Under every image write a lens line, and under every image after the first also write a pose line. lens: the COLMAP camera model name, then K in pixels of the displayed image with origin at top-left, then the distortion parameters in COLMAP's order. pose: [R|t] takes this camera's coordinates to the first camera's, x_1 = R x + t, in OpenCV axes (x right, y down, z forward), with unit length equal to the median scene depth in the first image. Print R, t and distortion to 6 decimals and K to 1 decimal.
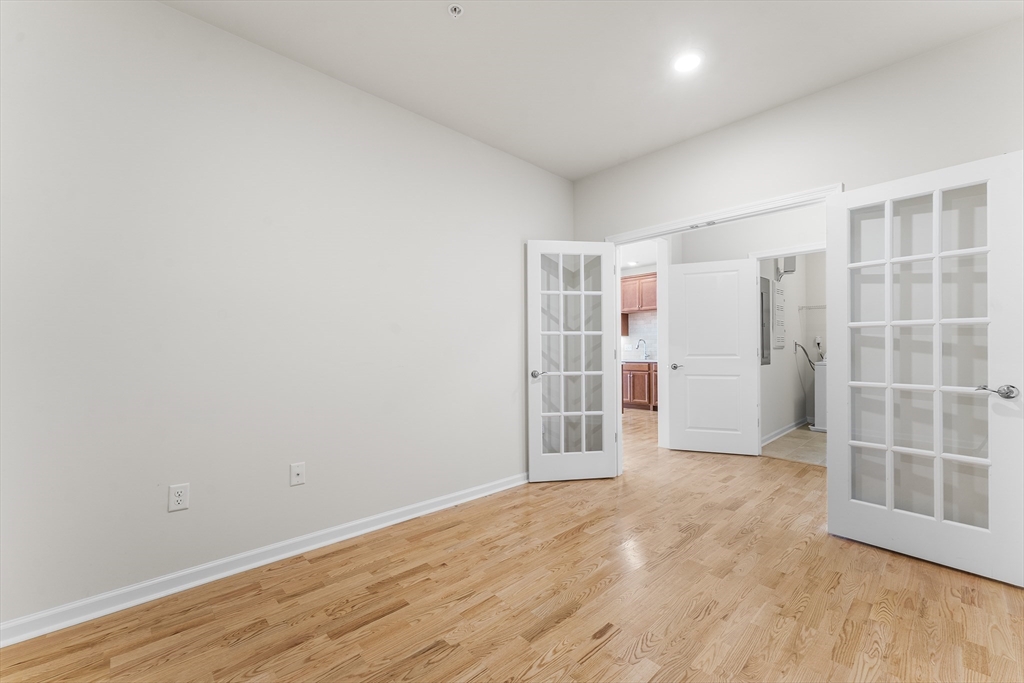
lens RADIAL K [[415.1, 0, 512.0], [0, 415.1, 341.5], [0, 0, 1]] dist [0.001345, 0.000012]
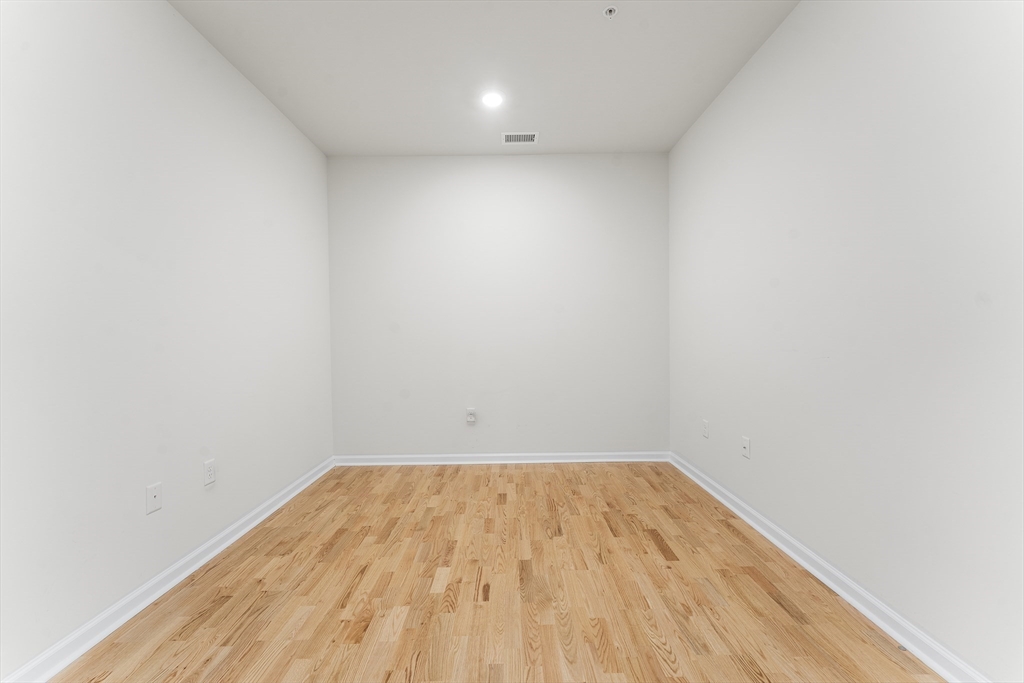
lens RADIAL K [[415.1, 0, 512.0], [0, 415.1, 341.5], [0, 0, 1]] dist [0.001345, 0.000012]
pose [[-0.679403, 0.019969, -0.733493, 0.834472], [0.028427, 0.999595, 0.000883, 0.029243], [0.733214, -0.020252, -0.679696, 1.563659]]
